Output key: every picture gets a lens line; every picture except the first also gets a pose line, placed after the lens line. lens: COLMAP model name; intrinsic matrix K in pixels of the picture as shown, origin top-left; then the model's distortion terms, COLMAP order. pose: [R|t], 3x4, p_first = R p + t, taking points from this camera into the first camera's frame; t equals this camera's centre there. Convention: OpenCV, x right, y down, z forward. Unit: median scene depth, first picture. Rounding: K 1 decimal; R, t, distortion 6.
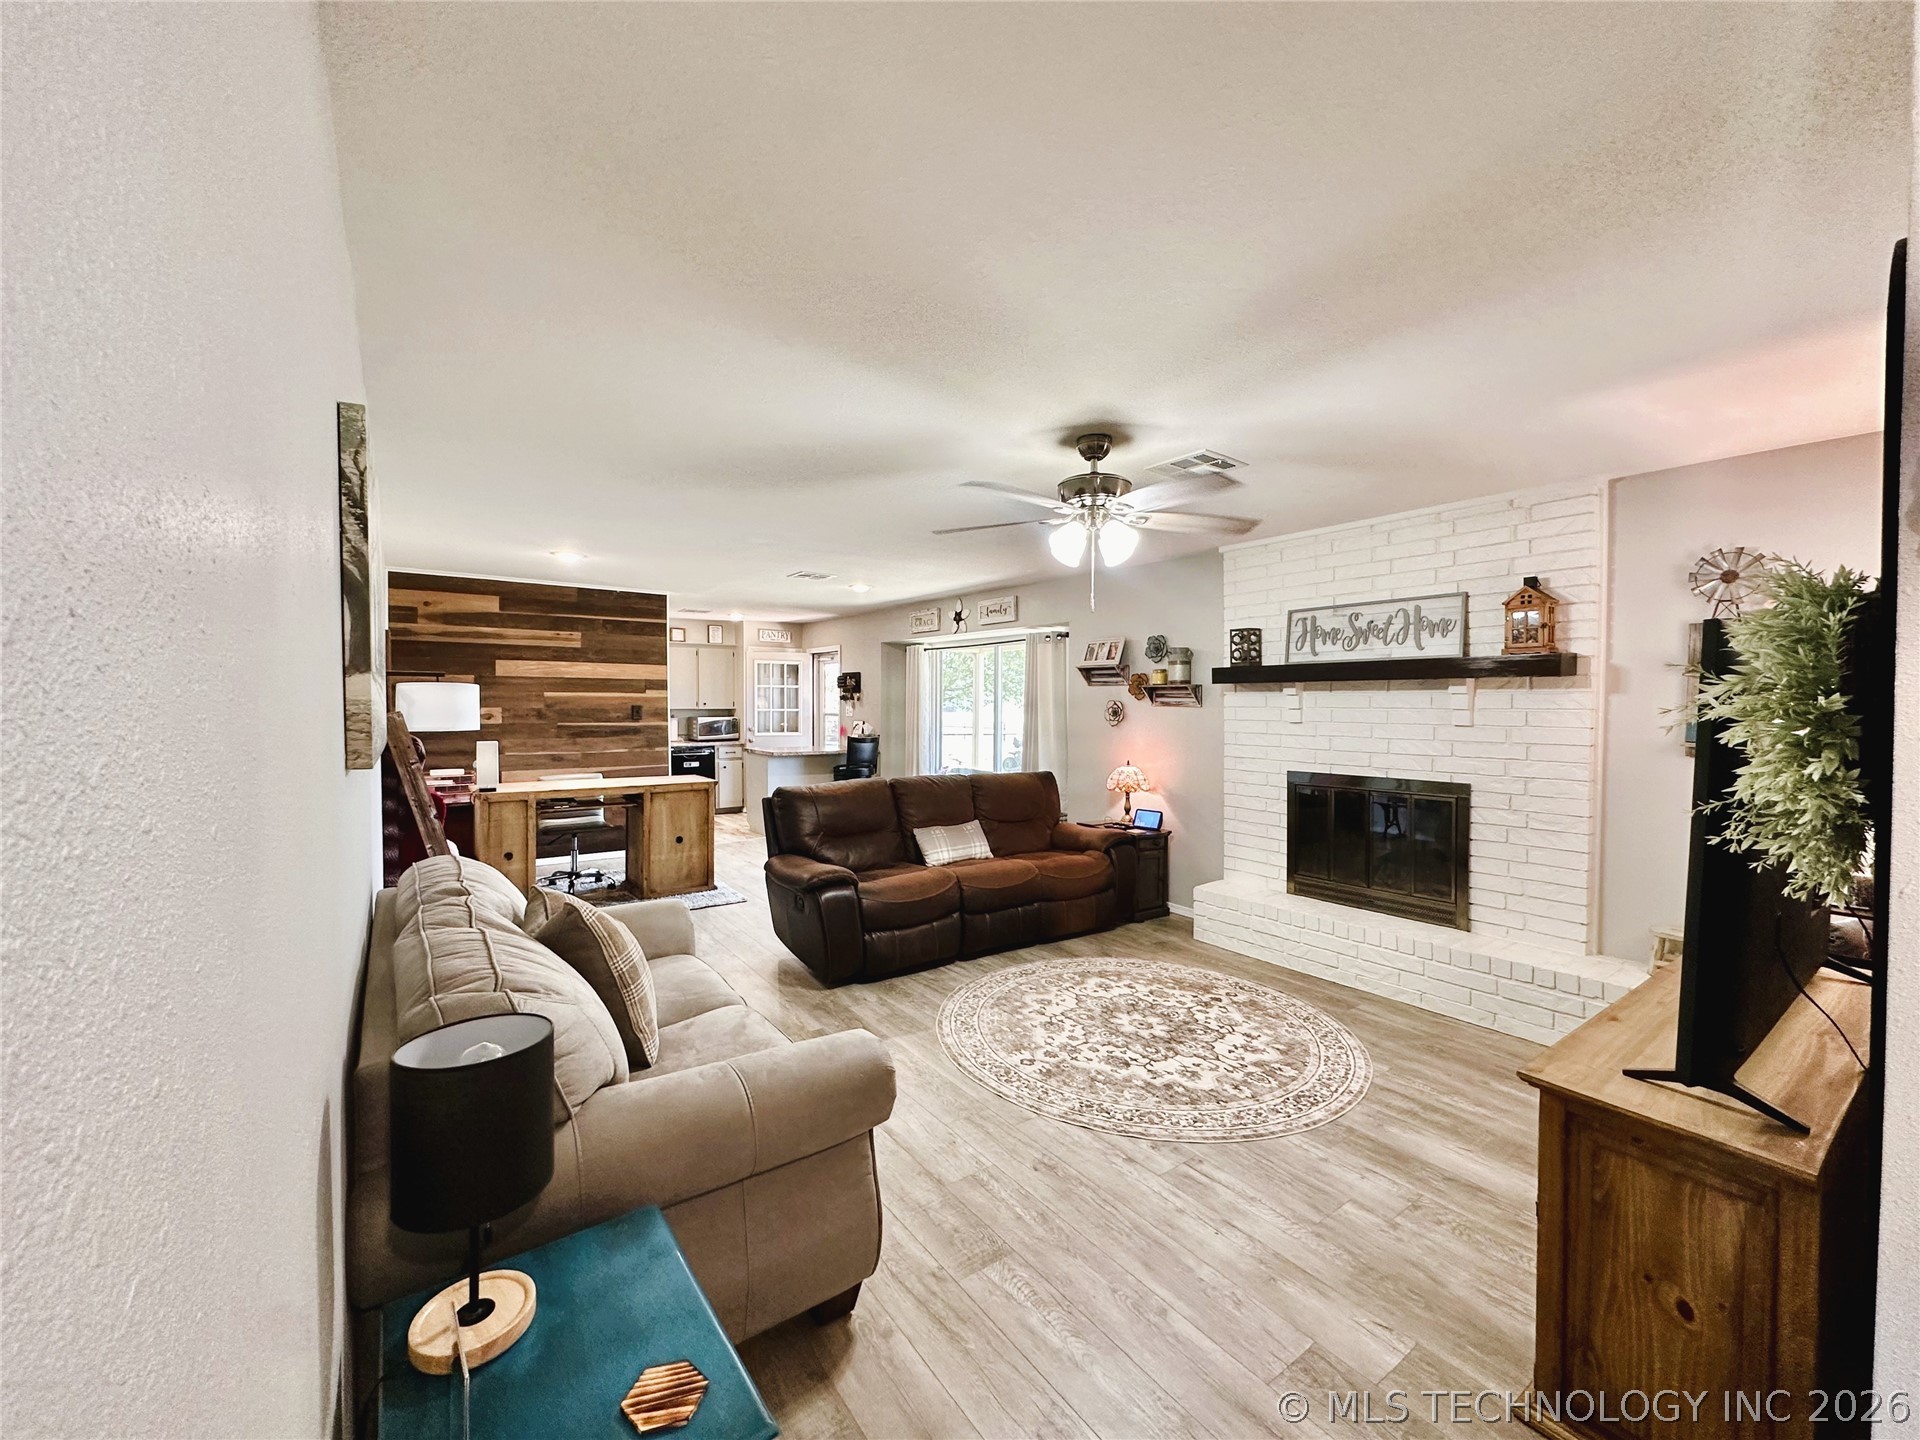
lens RADIAL K [[764.2, 0, 960.0], [0, 764.2, 720.0], [0, 0, 1]] dist [-0.004145, 0.000263]
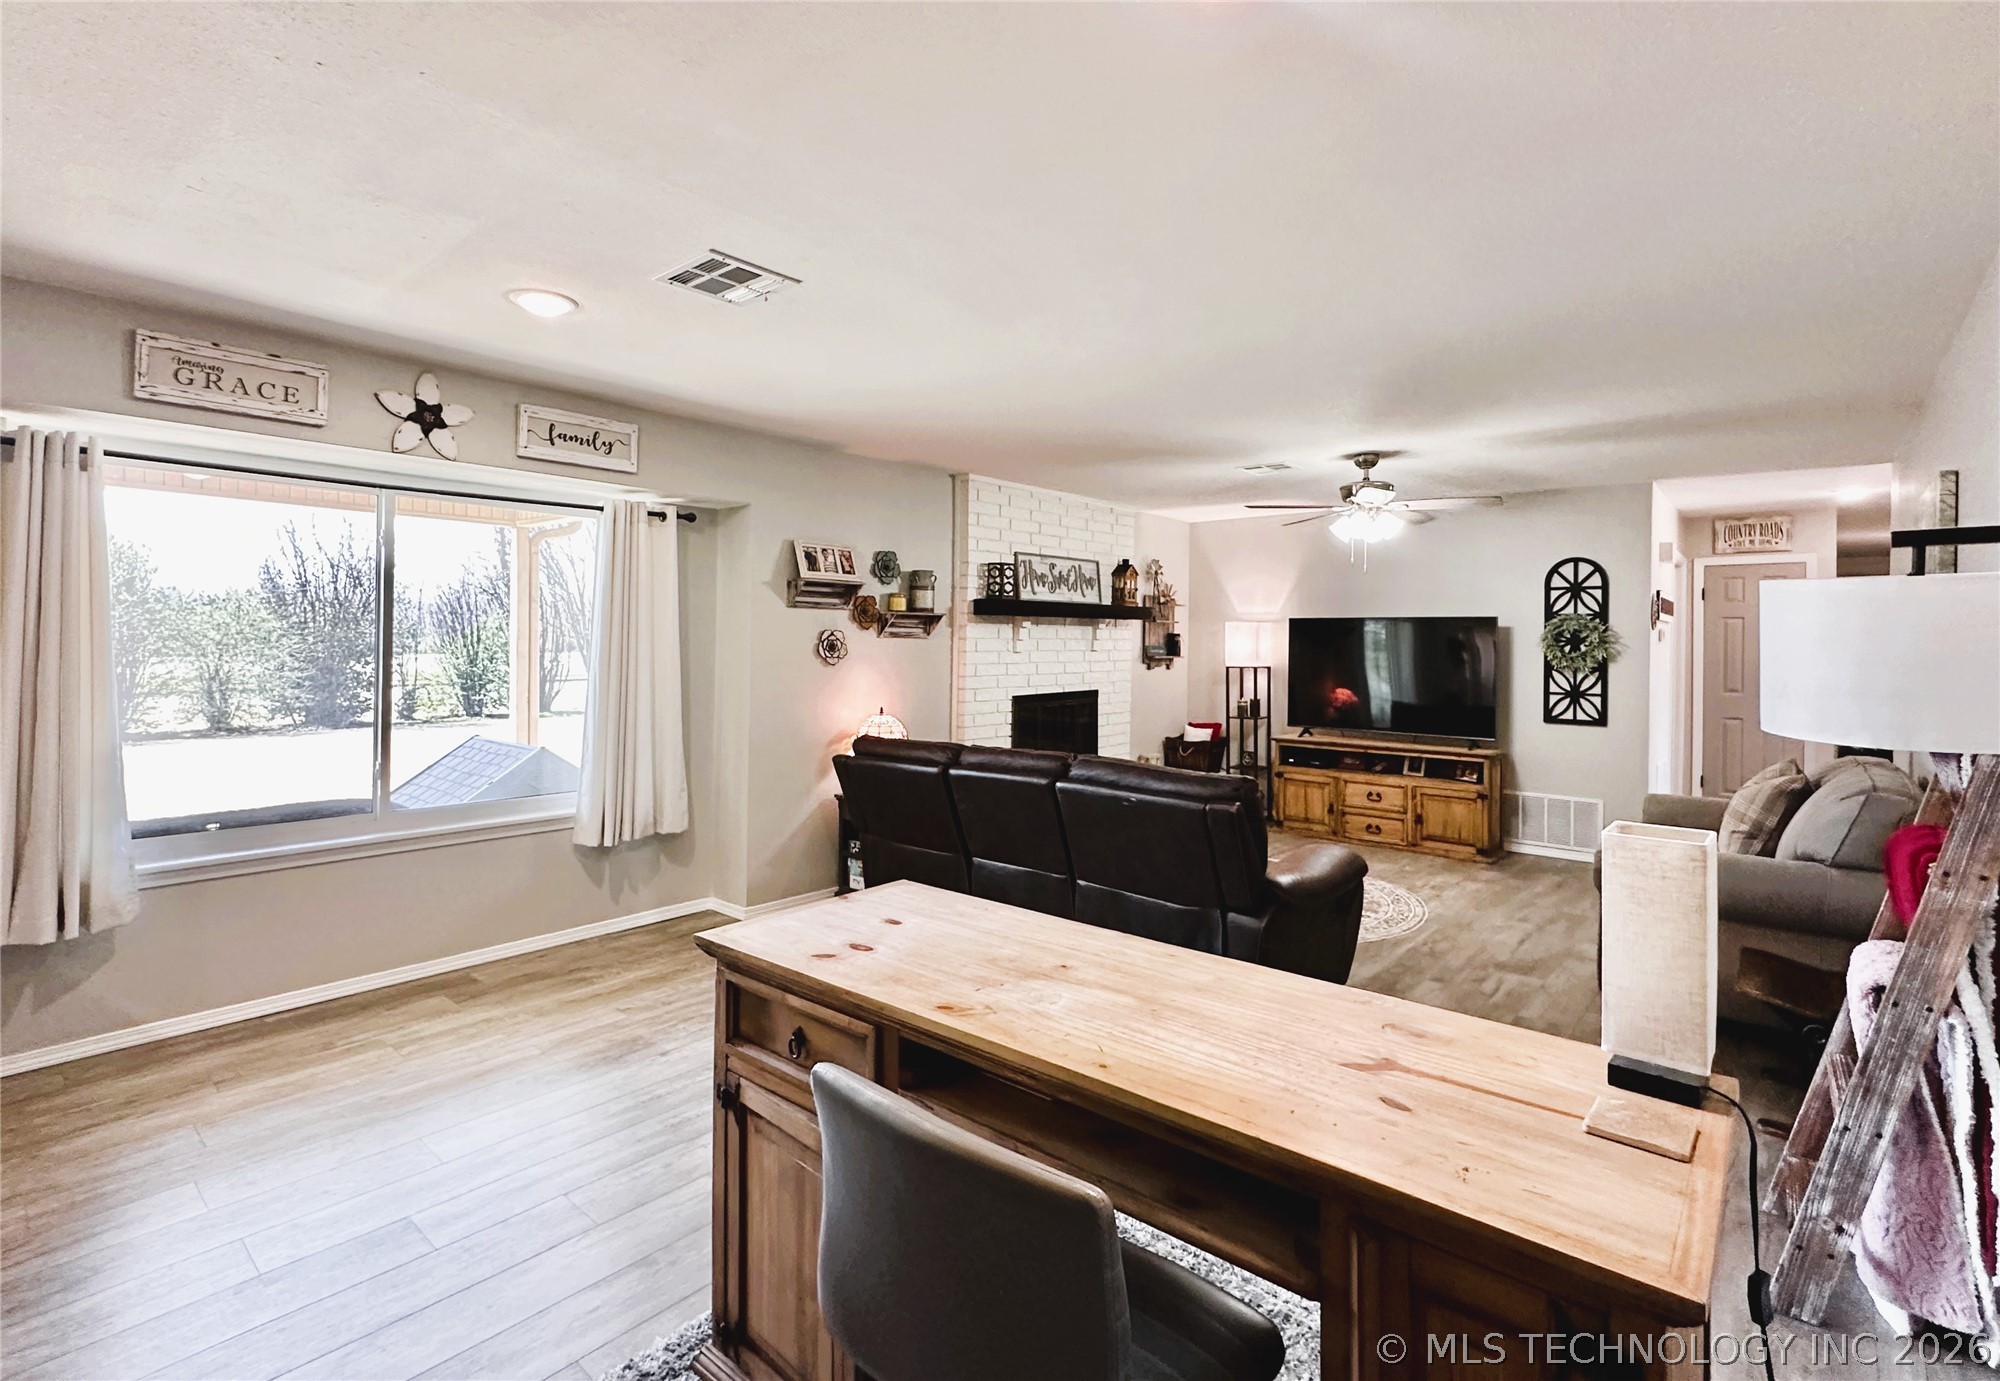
lens RADIAL K [[939.8, 0, 999.7], [0, 939.8, 633.9], [0, 0, 1]] dist [0.000763, -0.000214]
pose [[-0.231035, -0.000030, 0.972945, -1.055117], [0.014897, 0.999883, 0.003569, -0.033908], [-0.972831, 0.015318, -0.231007, 1.578217]]
